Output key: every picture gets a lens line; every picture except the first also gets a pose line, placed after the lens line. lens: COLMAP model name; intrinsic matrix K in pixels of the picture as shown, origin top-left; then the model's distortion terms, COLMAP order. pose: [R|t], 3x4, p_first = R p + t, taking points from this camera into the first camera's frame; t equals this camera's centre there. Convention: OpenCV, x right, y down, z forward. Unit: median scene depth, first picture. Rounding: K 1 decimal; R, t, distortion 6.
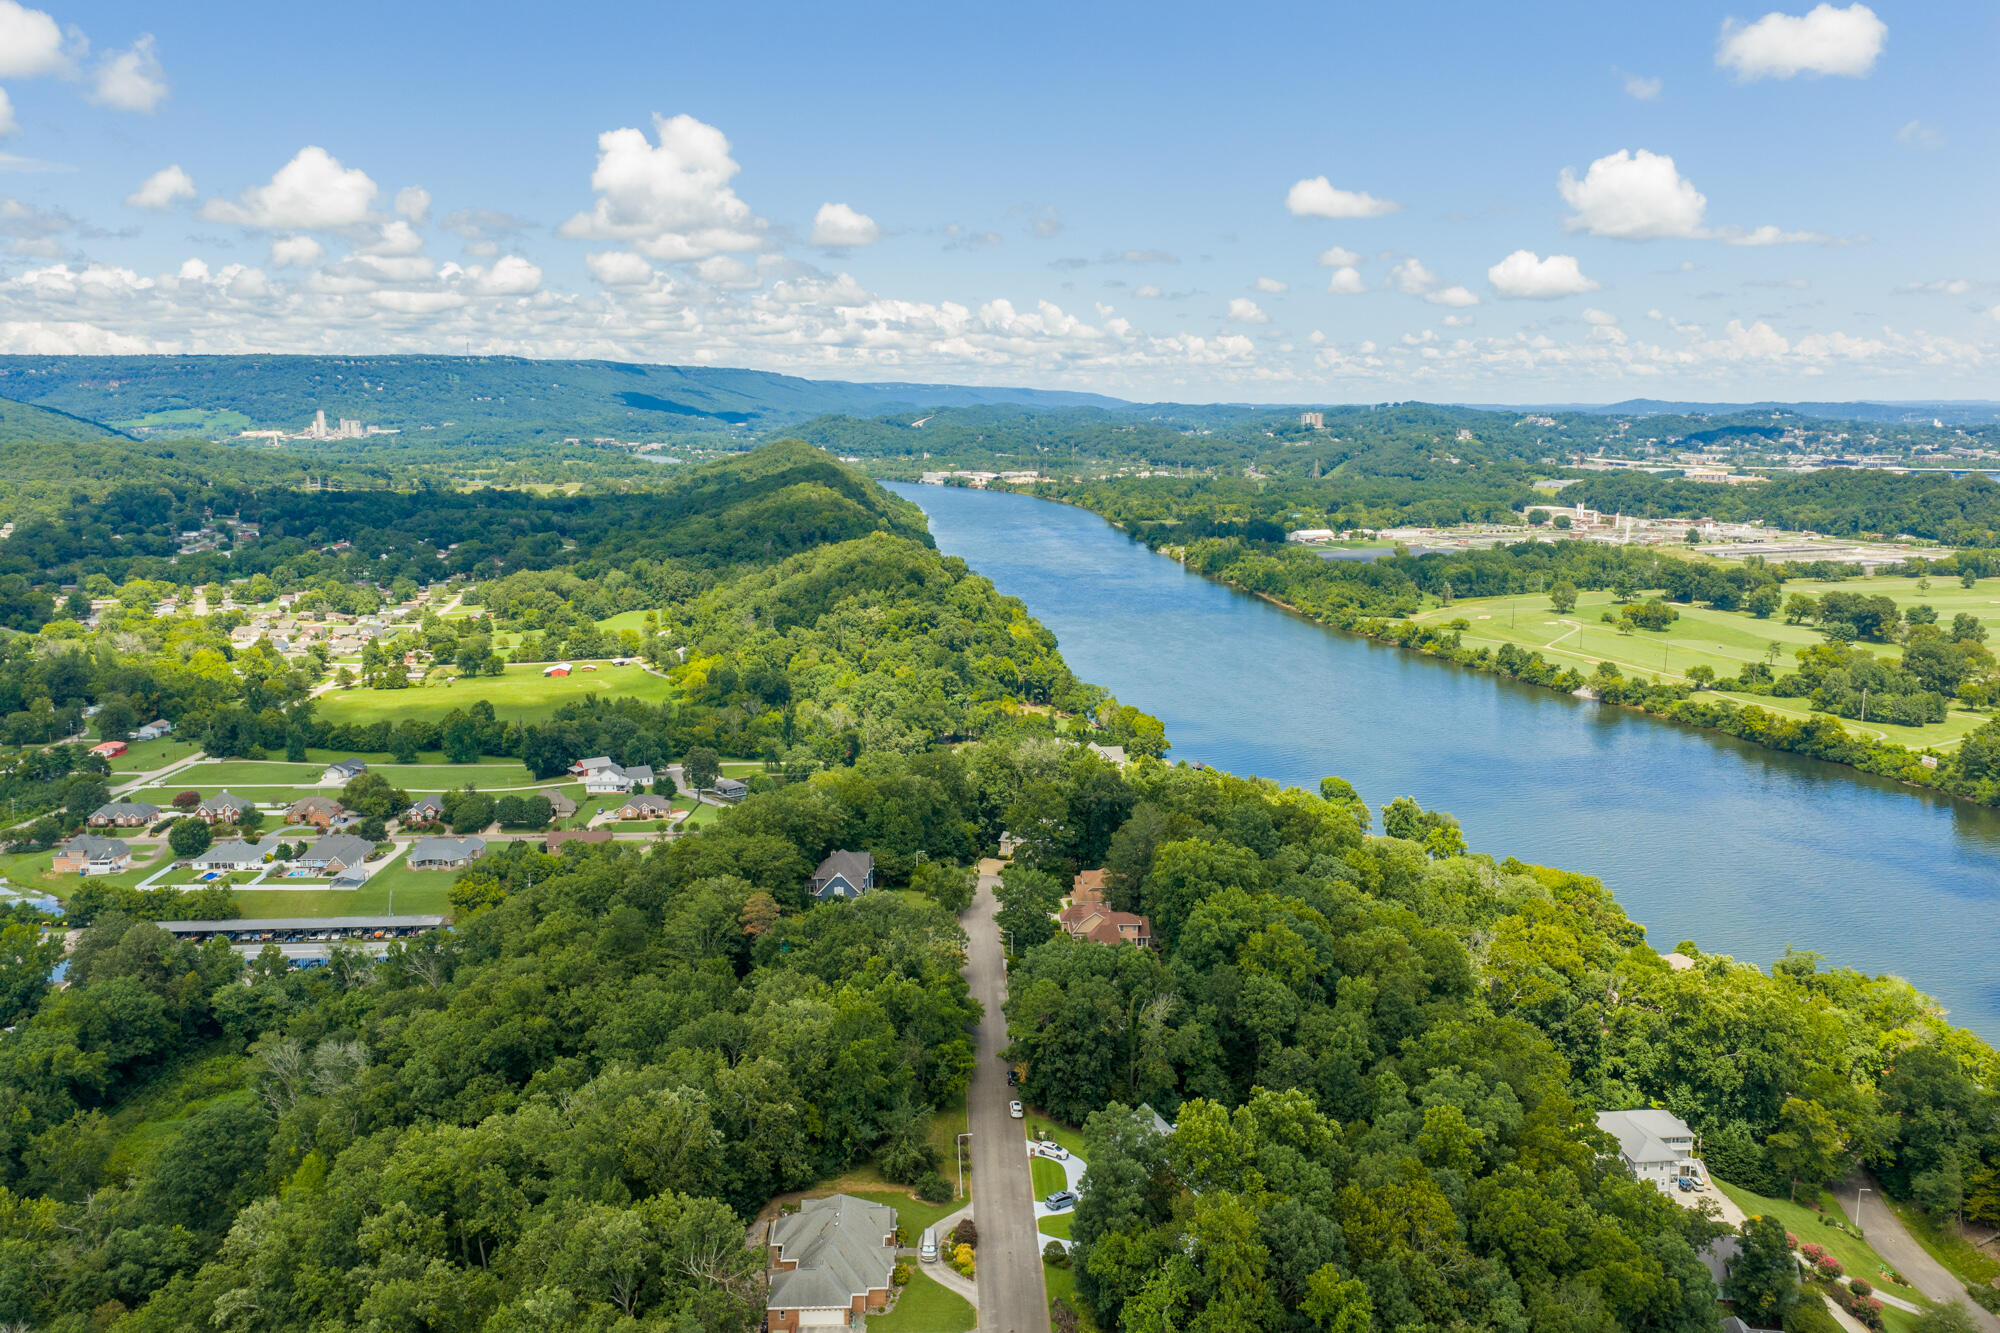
lens RADIAL K [[1681.3, 0, 1000.0], [0, 1681.3, 666.5], [0, 0, 1]] dist [0.027174, -0.046277]
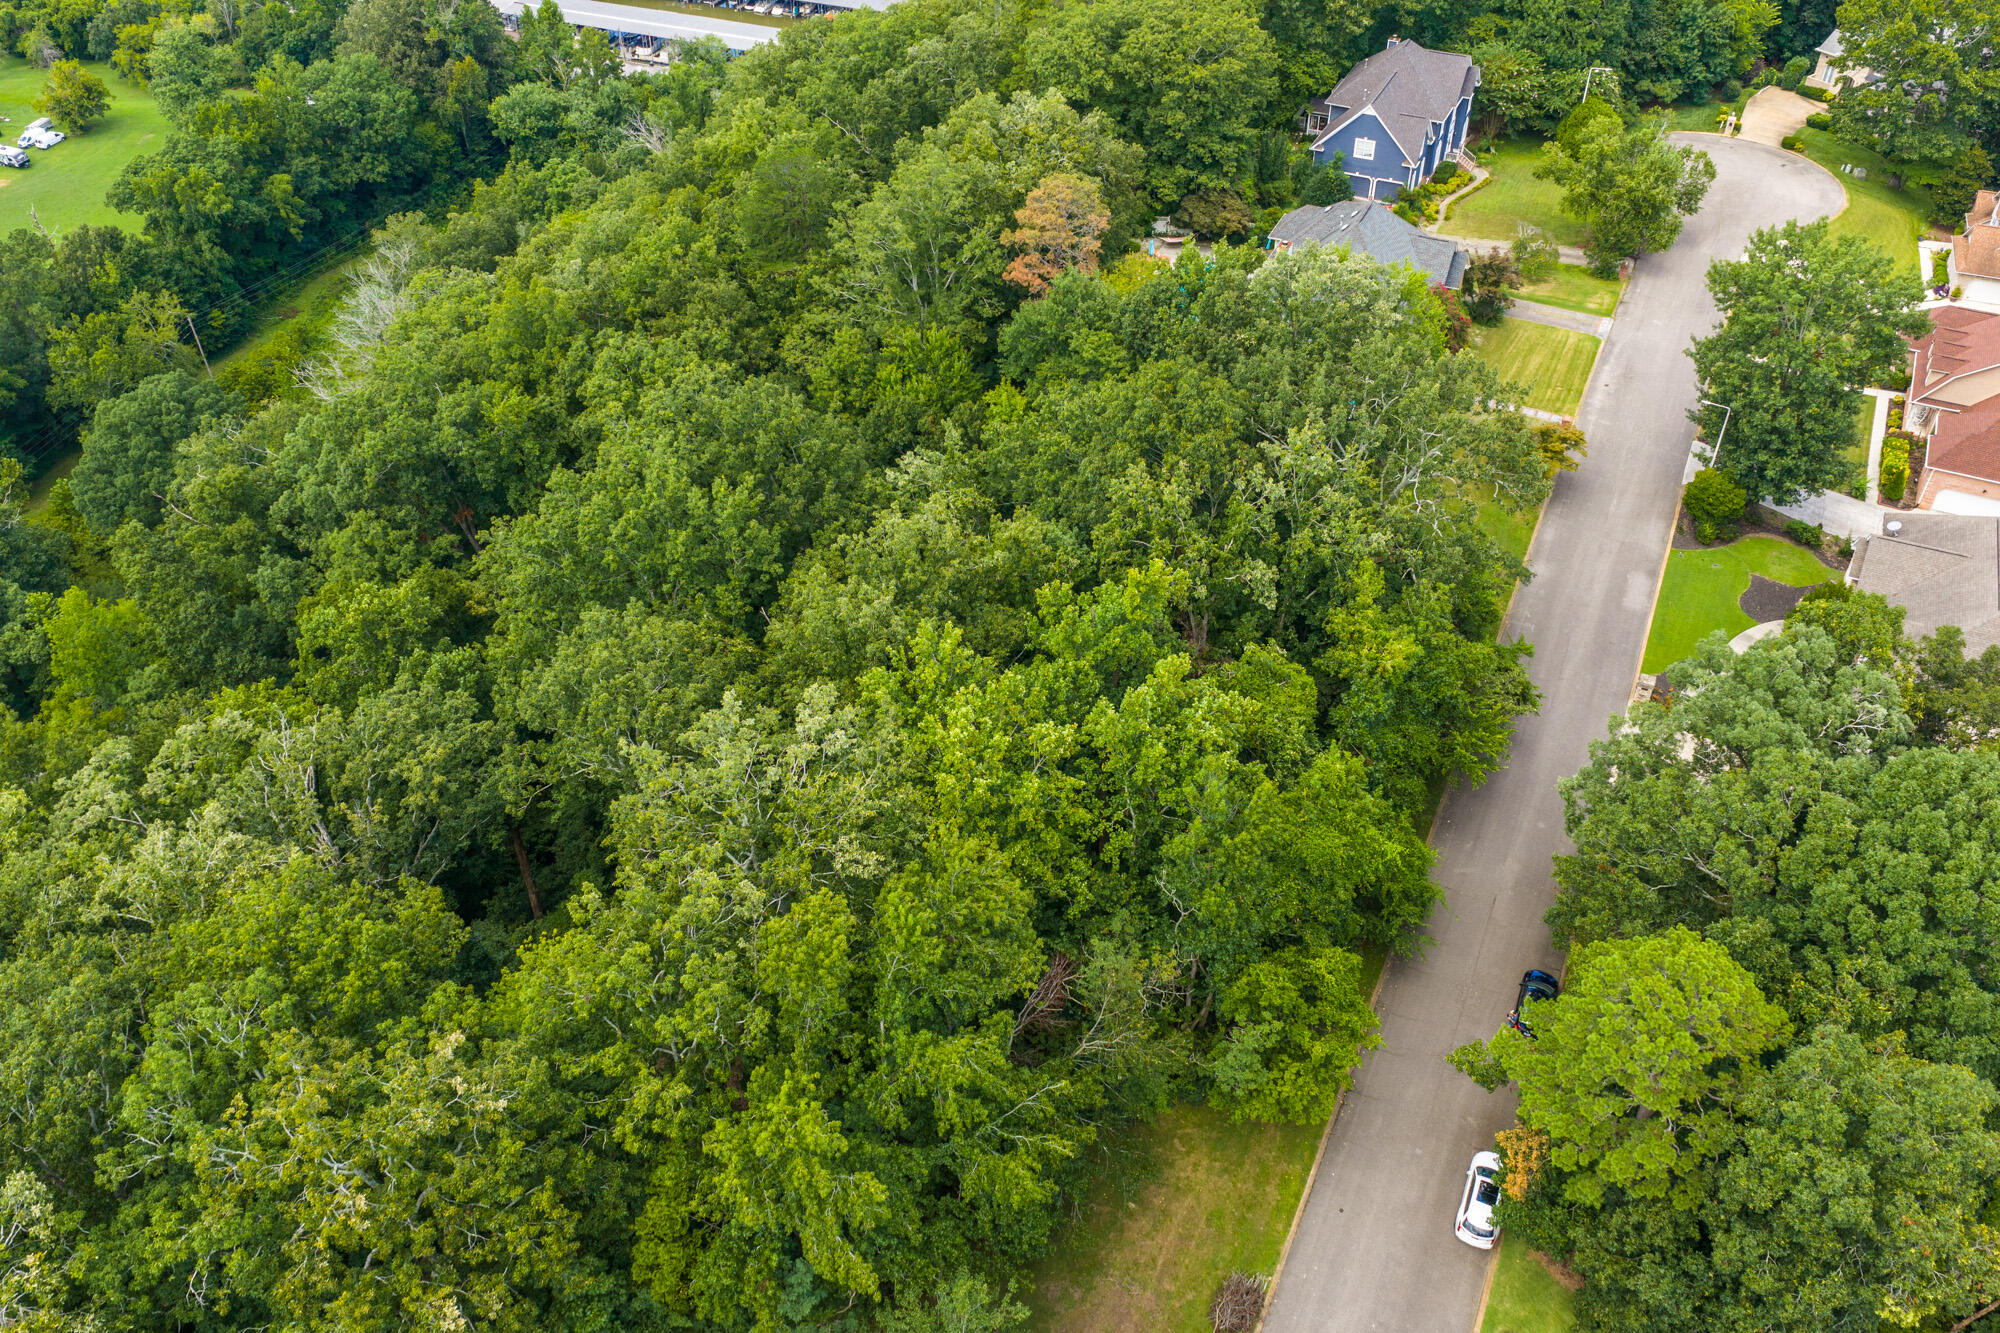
lens RADIAL K [[1681.3, 0, 1000.0], [0, 1681.3, 666.5], [0, 0, 1]] dist [0.027174, -0.046277]
pose [[0.895510, 0.281410, -0.344776, 0.006181], [-0.063064, 0.847127, 0.527635, 0.023200], [0.440551, -0.450760, 0.776357, 0.537392]]
